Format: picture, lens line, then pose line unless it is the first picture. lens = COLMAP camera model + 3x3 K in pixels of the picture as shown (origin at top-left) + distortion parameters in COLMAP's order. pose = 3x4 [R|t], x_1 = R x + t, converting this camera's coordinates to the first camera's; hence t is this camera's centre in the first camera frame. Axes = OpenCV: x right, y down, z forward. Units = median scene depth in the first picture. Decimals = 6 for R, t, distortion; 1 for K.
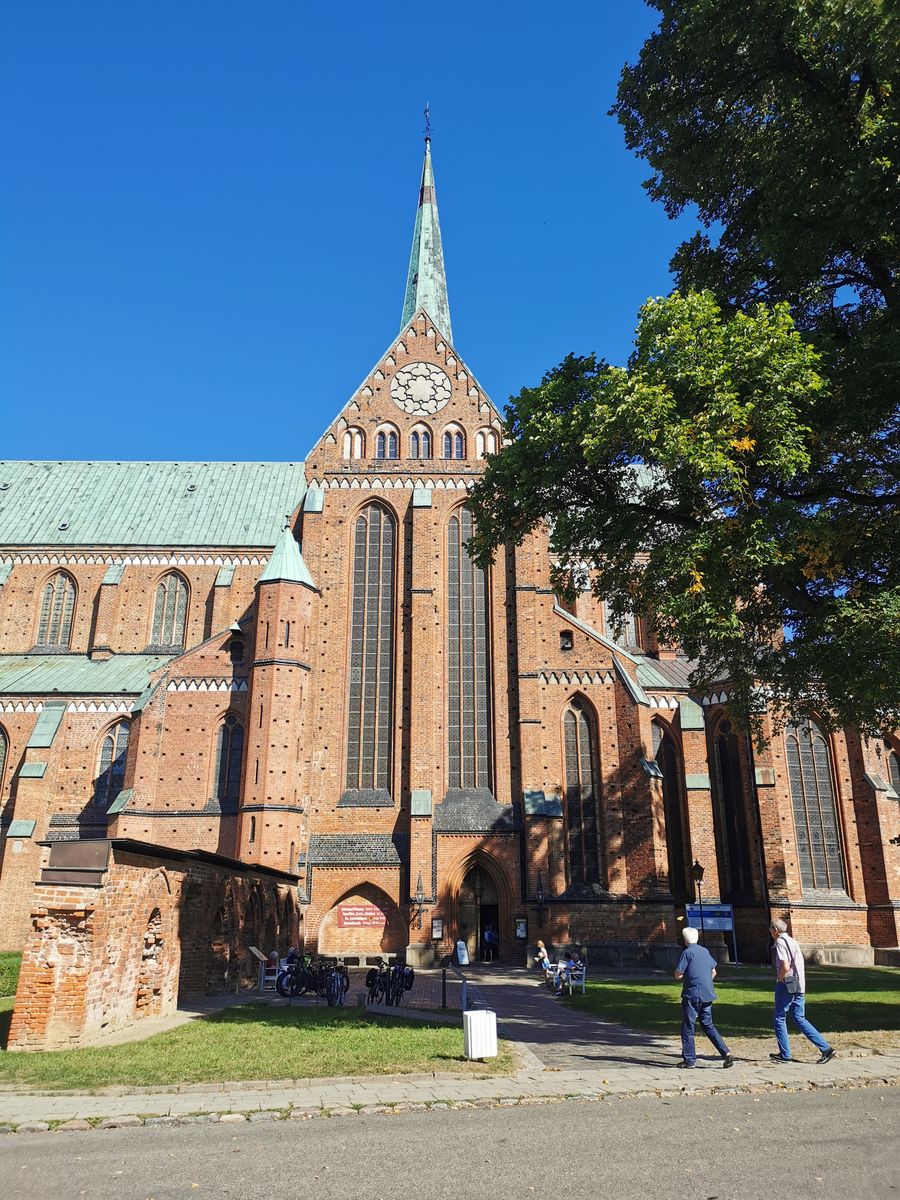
lens RADIAL K [[942.3, 0, 449.2], [0, 942.3, 589.7], [0, 0, 1]] dist [0.069900, -0.086842]
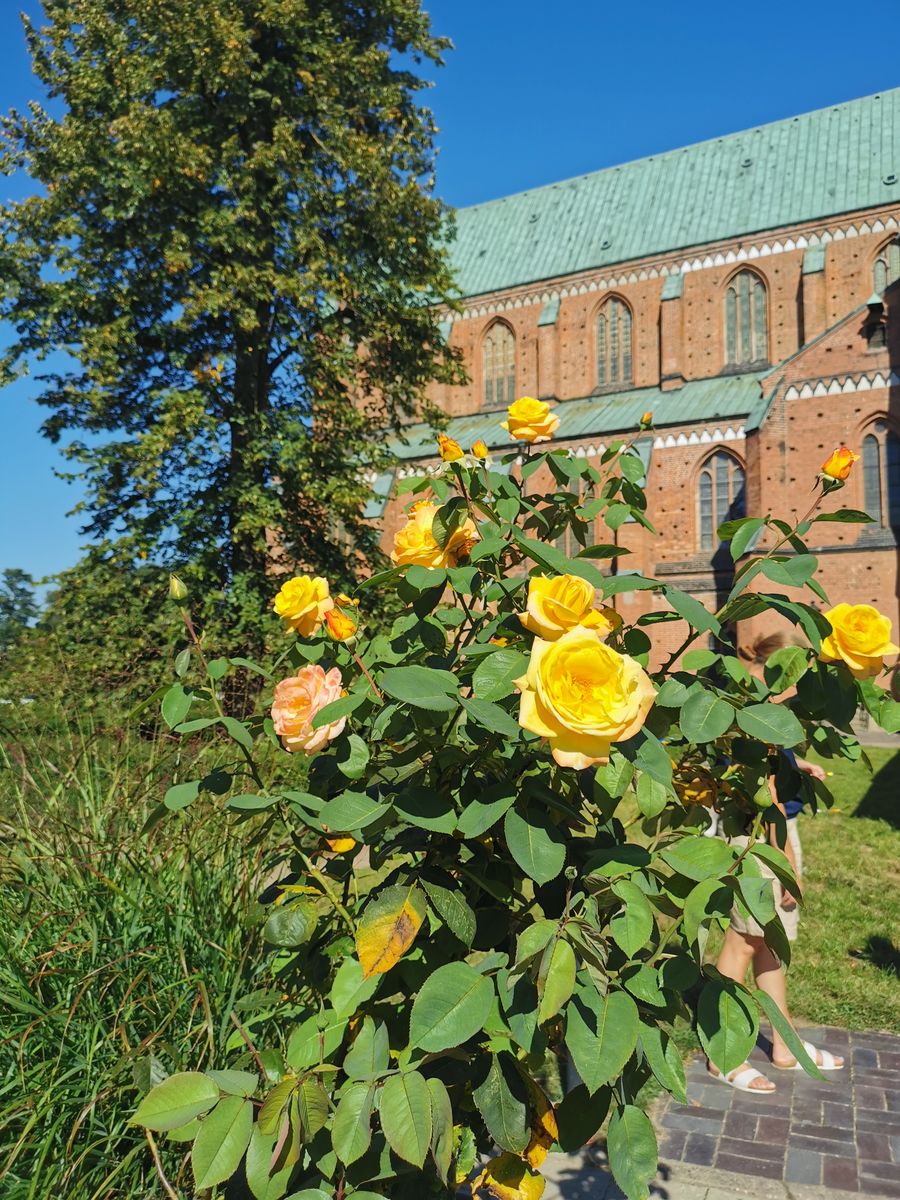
lens RADIAL K [[942.3, 0, 449.2], [0, 942.3, 589.7], [0, 0, 1]] dist [0.069900, -0.086842]
pose [[0.871784, -0.043908, -0.487919, -0.129587], [0.158835, 0.967506, 0.196731, 0.046941], [0.463427, -0.249005, 0.850430, 0.130941]]
